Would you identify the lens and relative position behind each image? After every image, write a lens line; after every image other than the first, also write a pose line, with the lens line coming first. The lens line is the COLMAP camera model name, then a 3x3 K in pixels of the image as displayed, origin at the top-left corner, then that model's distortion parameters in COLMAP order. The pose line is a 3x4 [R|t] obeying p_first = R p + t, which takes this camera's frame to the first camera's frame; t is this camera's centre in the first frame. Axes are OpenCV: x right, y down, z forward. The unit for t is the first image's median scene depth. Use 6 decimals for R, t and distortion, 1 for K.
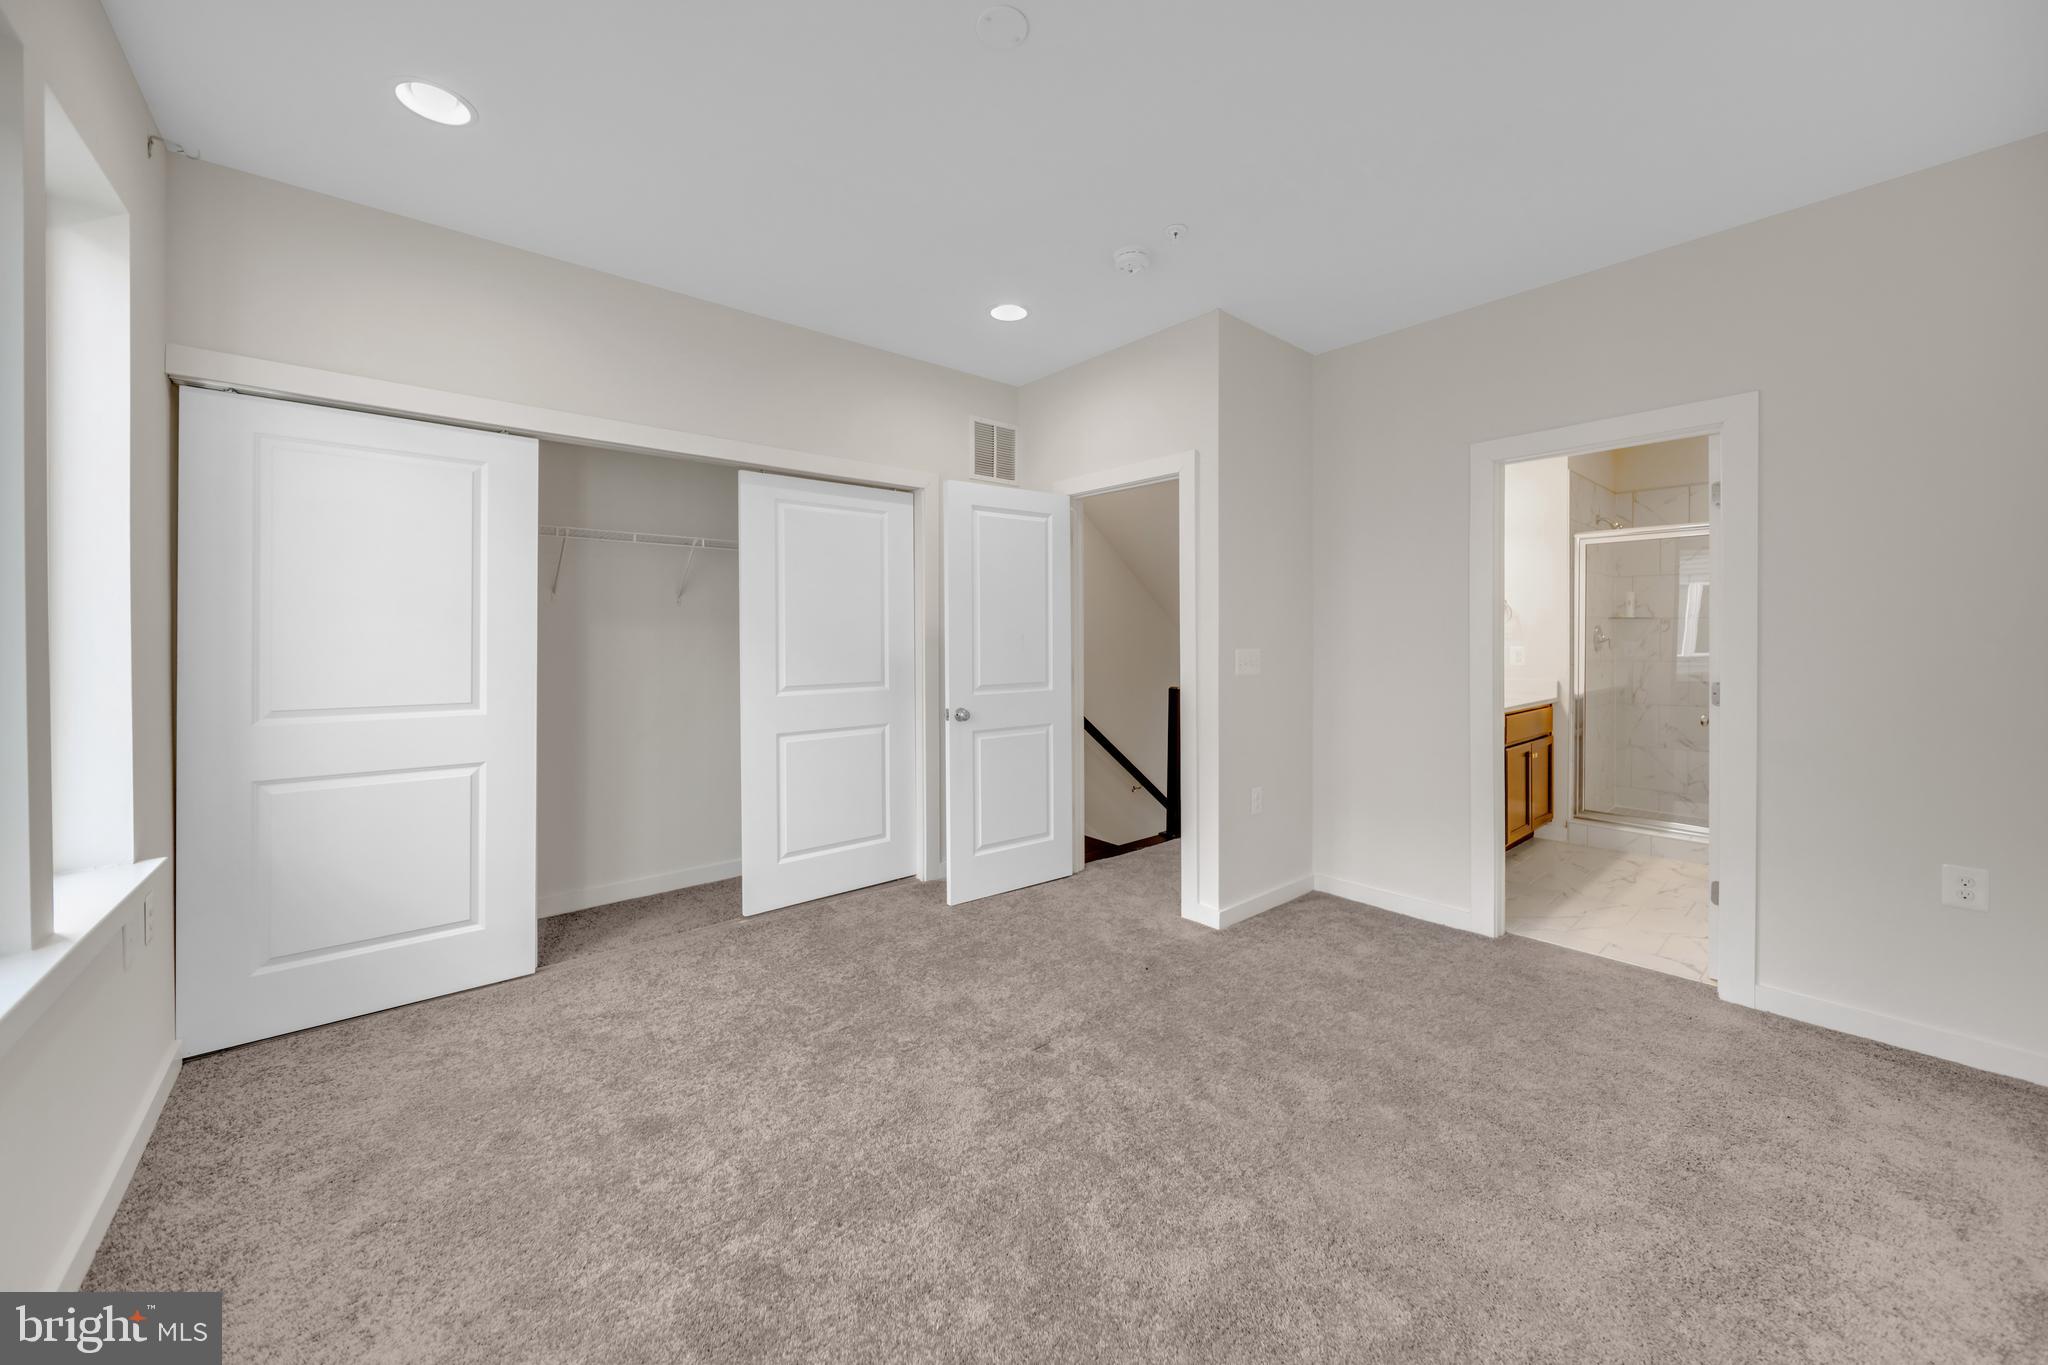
lens RADIAL K [[753.7, 0, 1027.3], [0, 753.7, 667.4], [0, 0, 1]] dist [-0.013420, -0.000018]
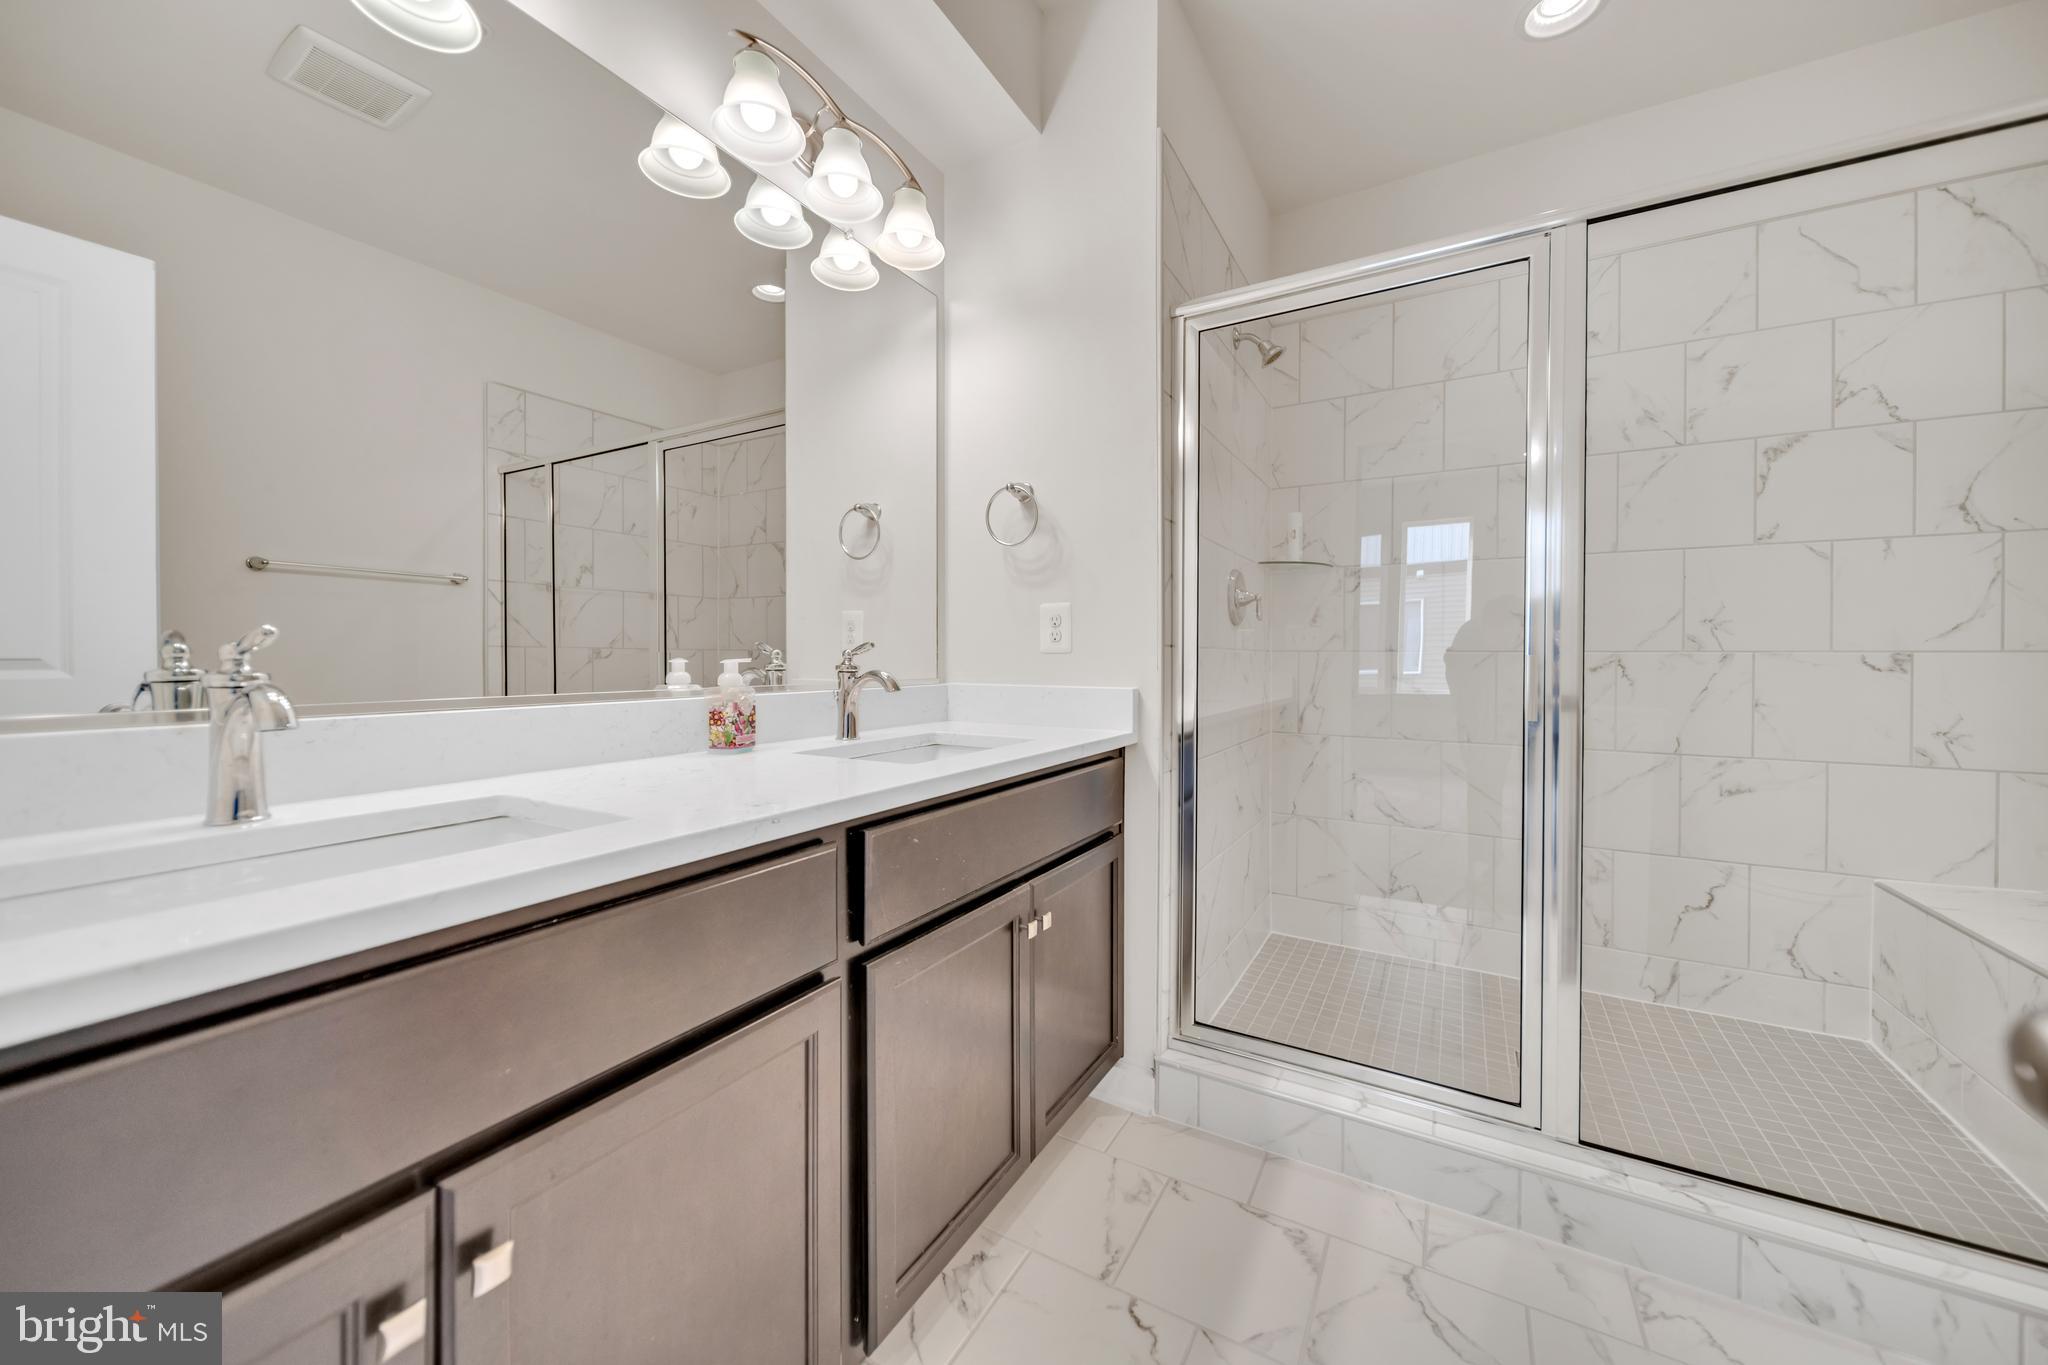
lens RADIAL K [[753.7, 0, 1020.5], [0, 753.7, 674.5], [0, 0, 1]] dist [-0.013420, -0.000018]
pose [[0.945624, 0.004465, 0.325231, 0.523911], [-0.003147, 0.999985, -0.004580, 0.012224], [-0.325246, 0.003307, 0.945624, 0.651835]]
